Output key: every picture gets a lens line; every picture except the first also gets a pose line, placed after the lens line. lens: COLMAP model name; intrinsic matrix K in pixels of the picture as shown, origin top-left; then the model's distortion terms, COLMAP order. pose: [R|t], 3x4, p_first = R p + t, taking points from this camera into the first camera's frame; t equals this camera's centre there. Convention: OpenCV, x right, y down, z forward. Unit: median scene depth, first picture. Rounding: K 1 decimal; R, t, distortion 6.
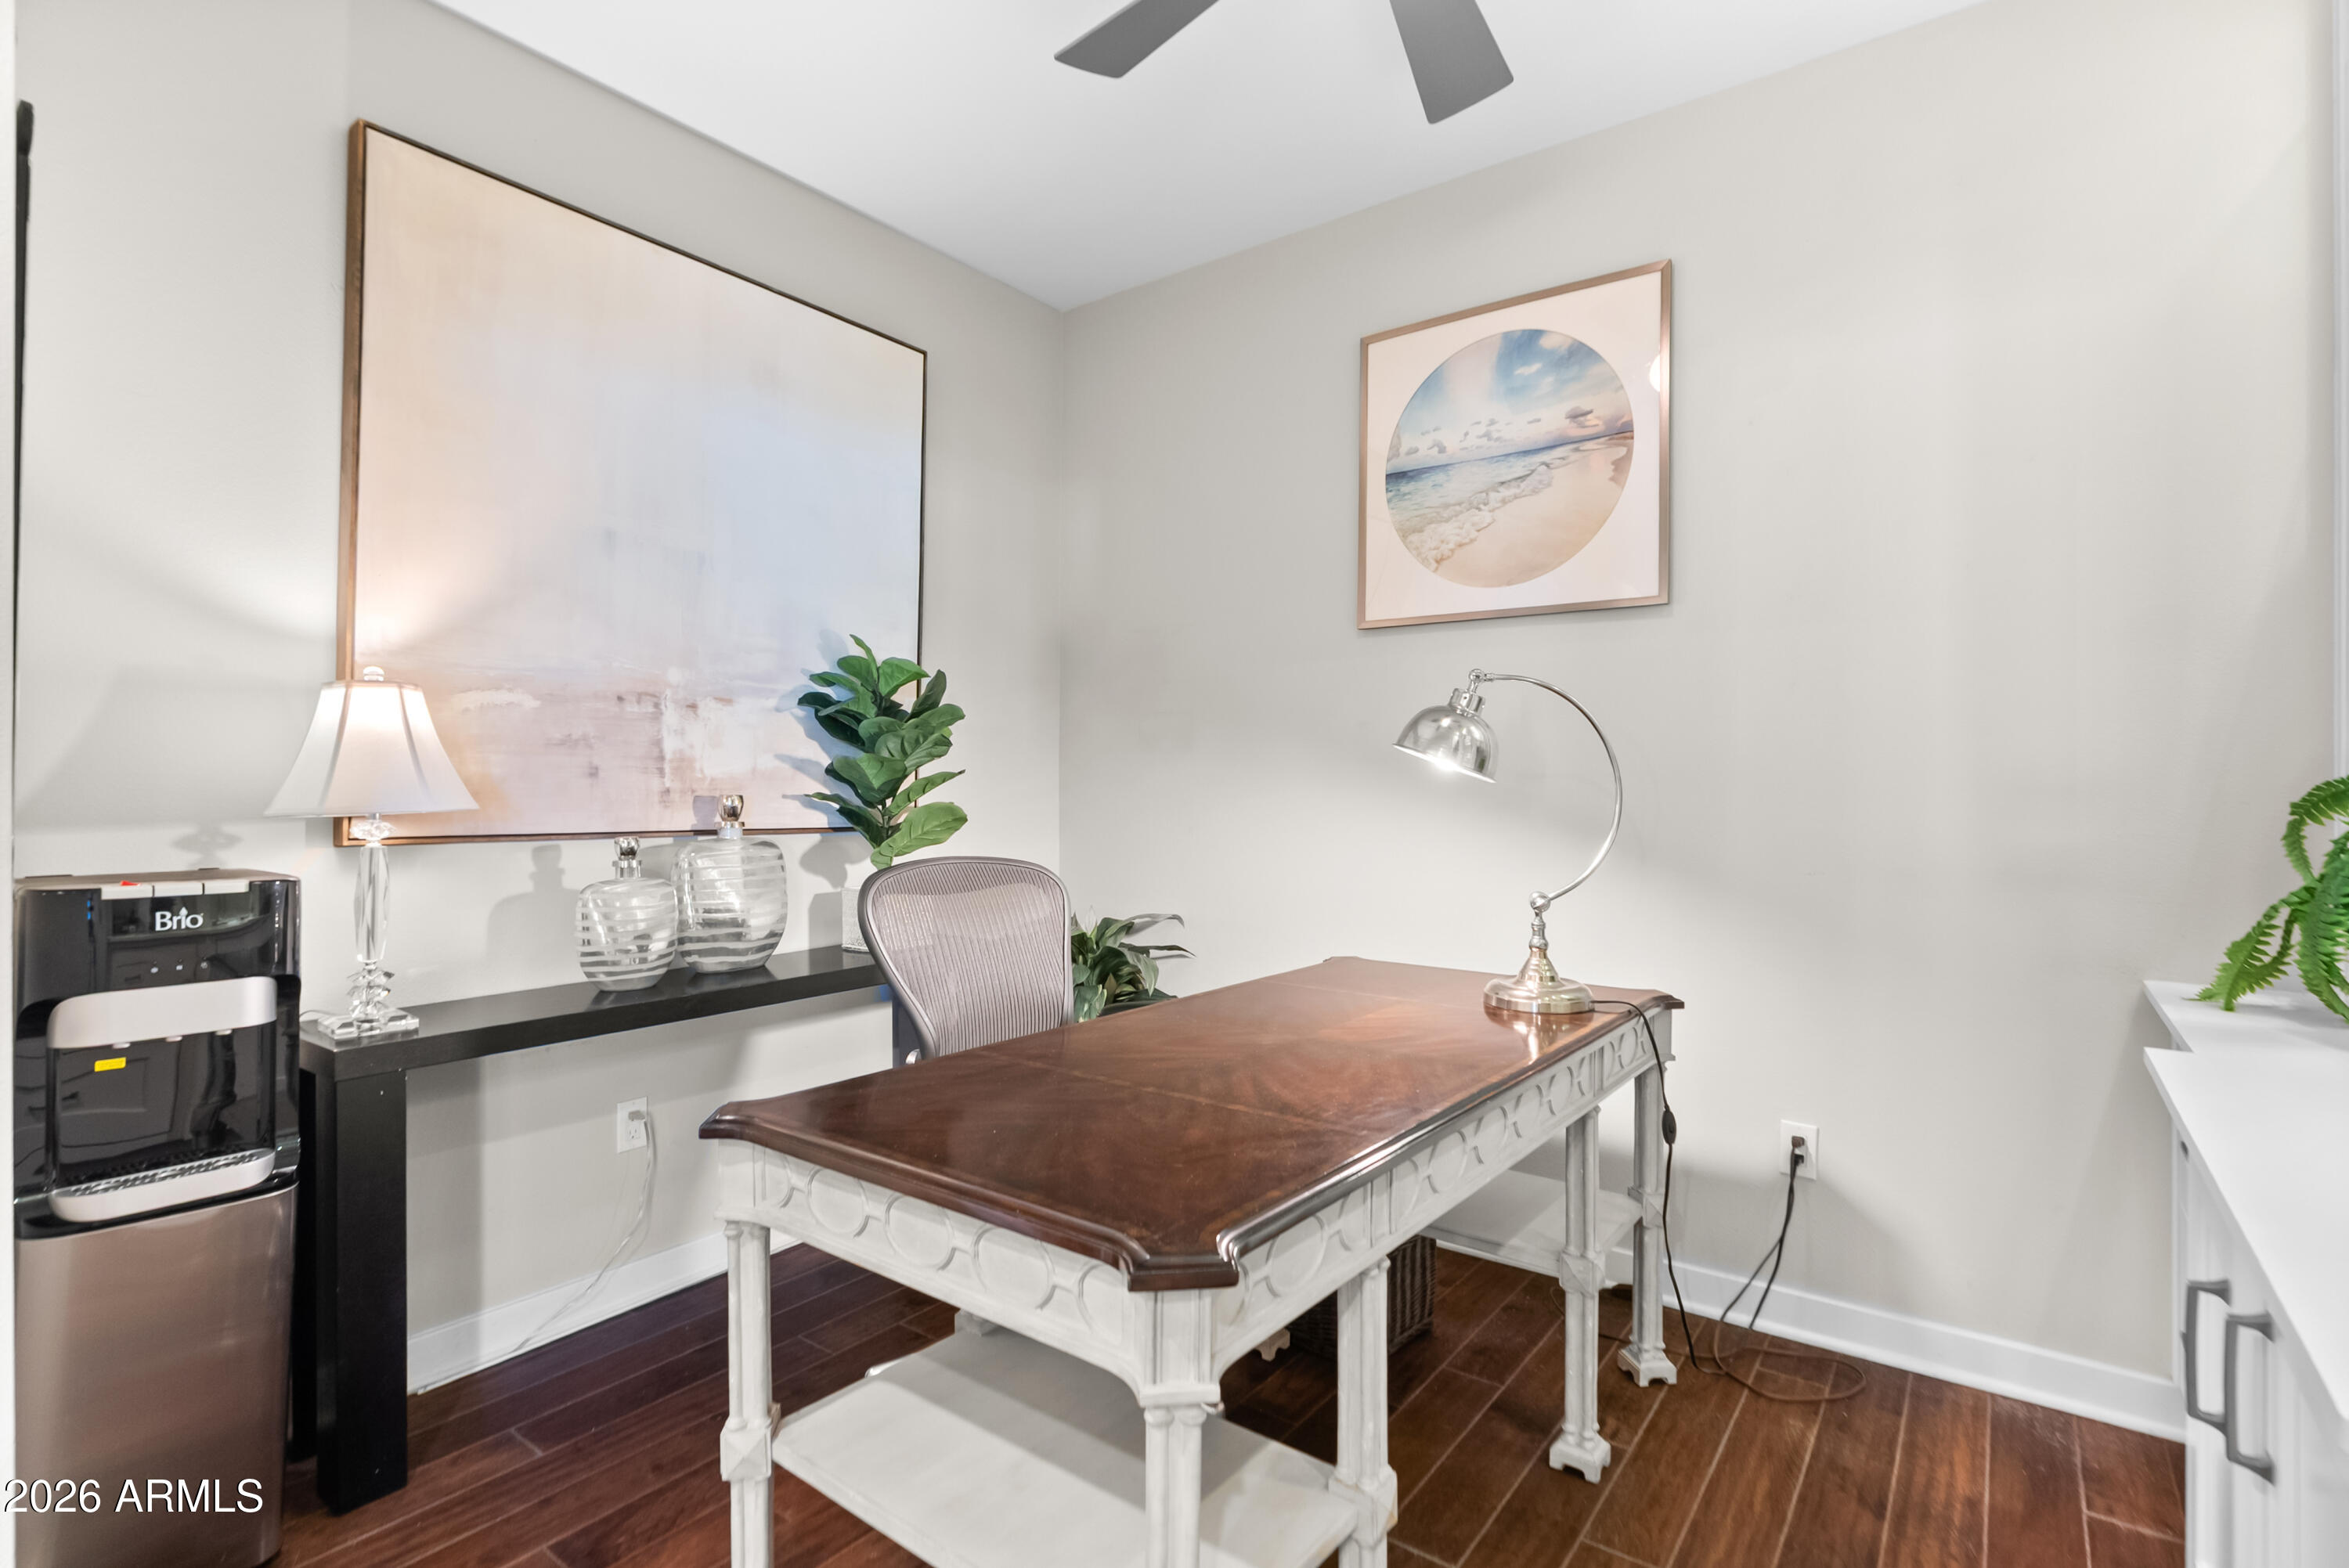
lens RADIAL K [[1106.3, 0, 1180.8], [0, 1106.3, 794.4], [0, 0, 1]] dist [-0.013962, 0.003545]
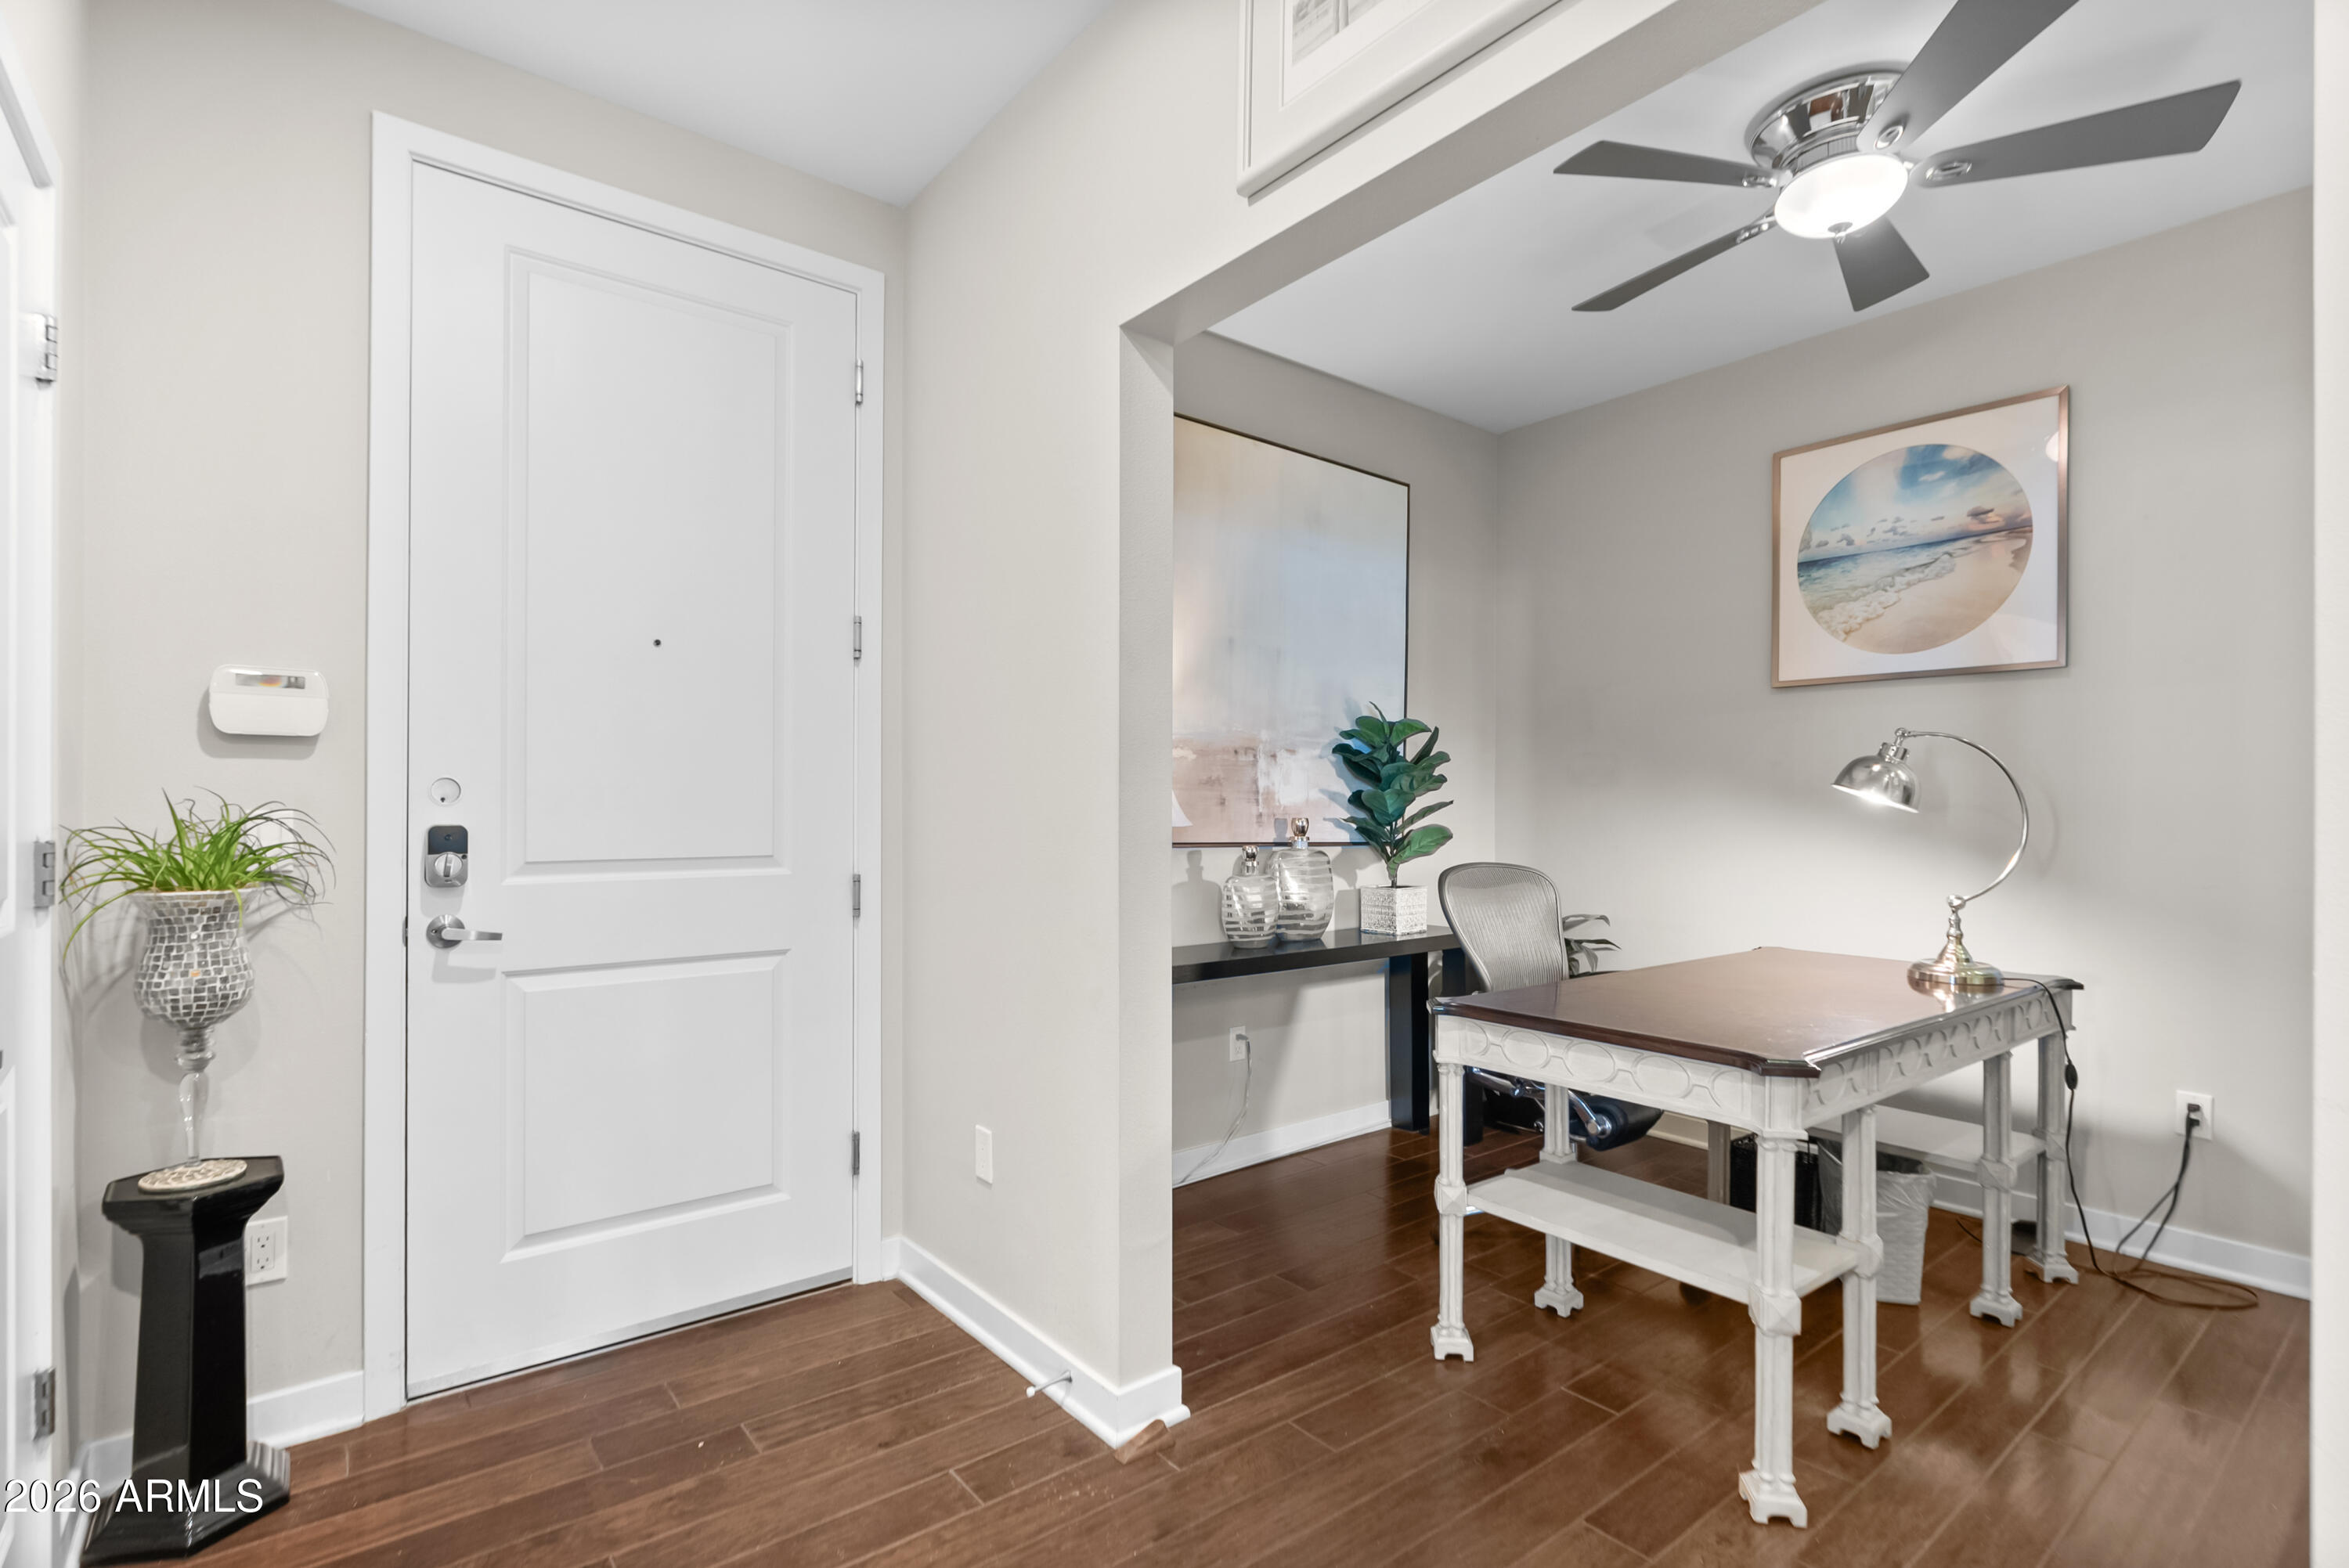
lens RADIAL K [[1106.3, 0, 1162.0], [0, 1106.3, 805.6], [0, 0, 1]] dist [-0.013962, 0.003545]
pose [[0.966094, 0.003200, -0.258171, -0.218602], [-0.006236, 0.999921, -0.010943, 0.001413], [0.258115, 0.012182, 0.966037, -0.446809]]
